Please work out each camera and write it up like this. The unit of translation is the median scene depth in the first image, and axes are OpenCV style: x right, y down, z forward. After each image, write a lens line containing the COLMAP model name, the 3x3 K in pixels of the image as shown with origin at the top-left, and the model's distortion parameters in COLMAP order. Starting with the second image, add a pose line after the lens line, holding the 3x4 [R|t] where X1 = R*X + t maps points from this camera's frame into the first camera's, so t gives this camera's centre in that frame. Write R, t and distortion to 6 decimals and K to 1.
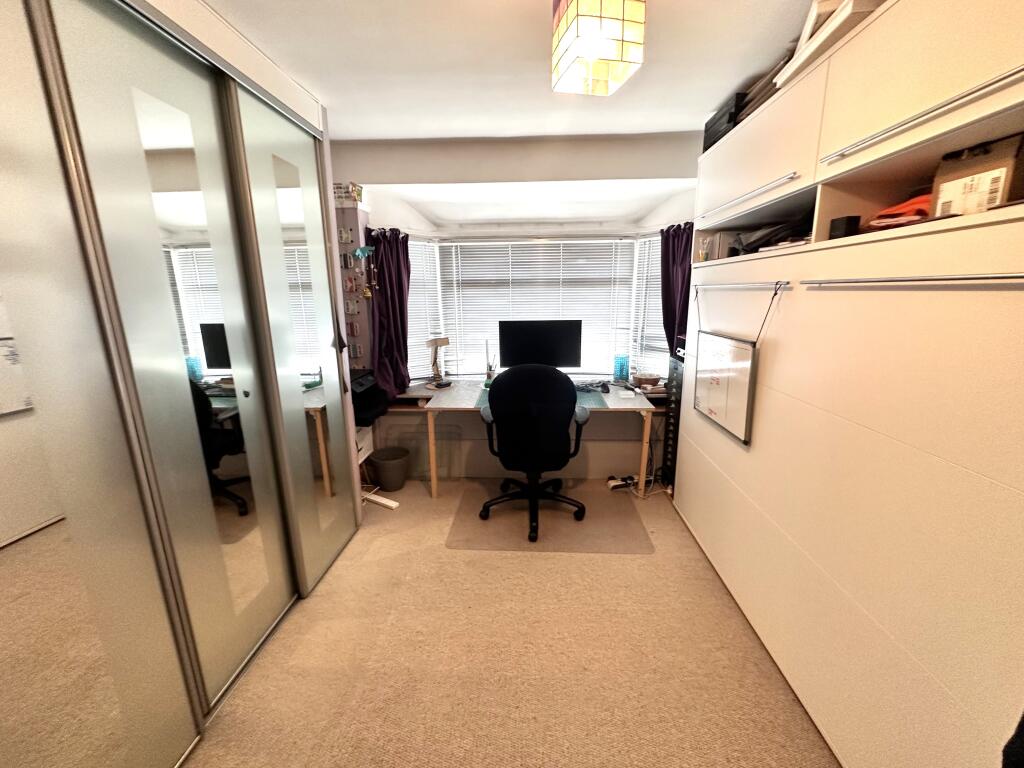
lens RADIAL K [[406.8, 0, 512.1], [0, 406.8, 383.9], [0, 0, 1]] dist [0.002209, 0.000095]
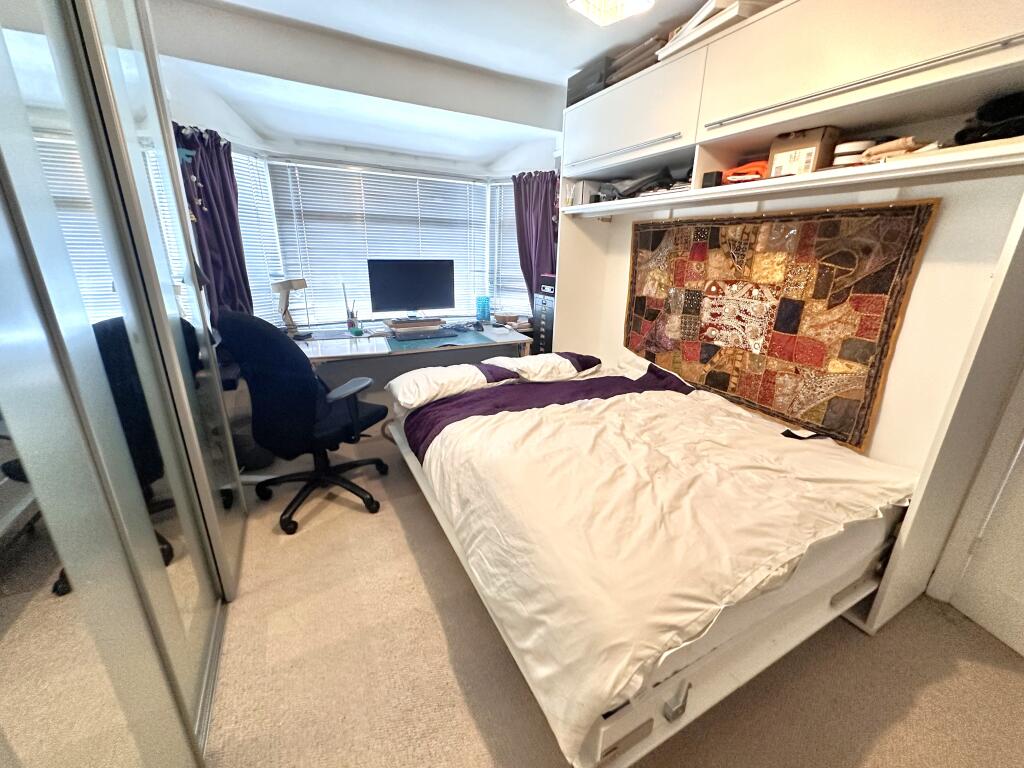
lens RADIAL K [[406.8, 0, 509.6], [0, 406.8, 381.4], [0, 0, 1]] dist [0.002209, 0.000095]
pose [[0.860585, -0.127708, 0.493036, -0.248845], [0.082020, 0.990168, 0.113313, 0.038573], [-0.502660, -0.057076, 0.862598, 0.044303]]
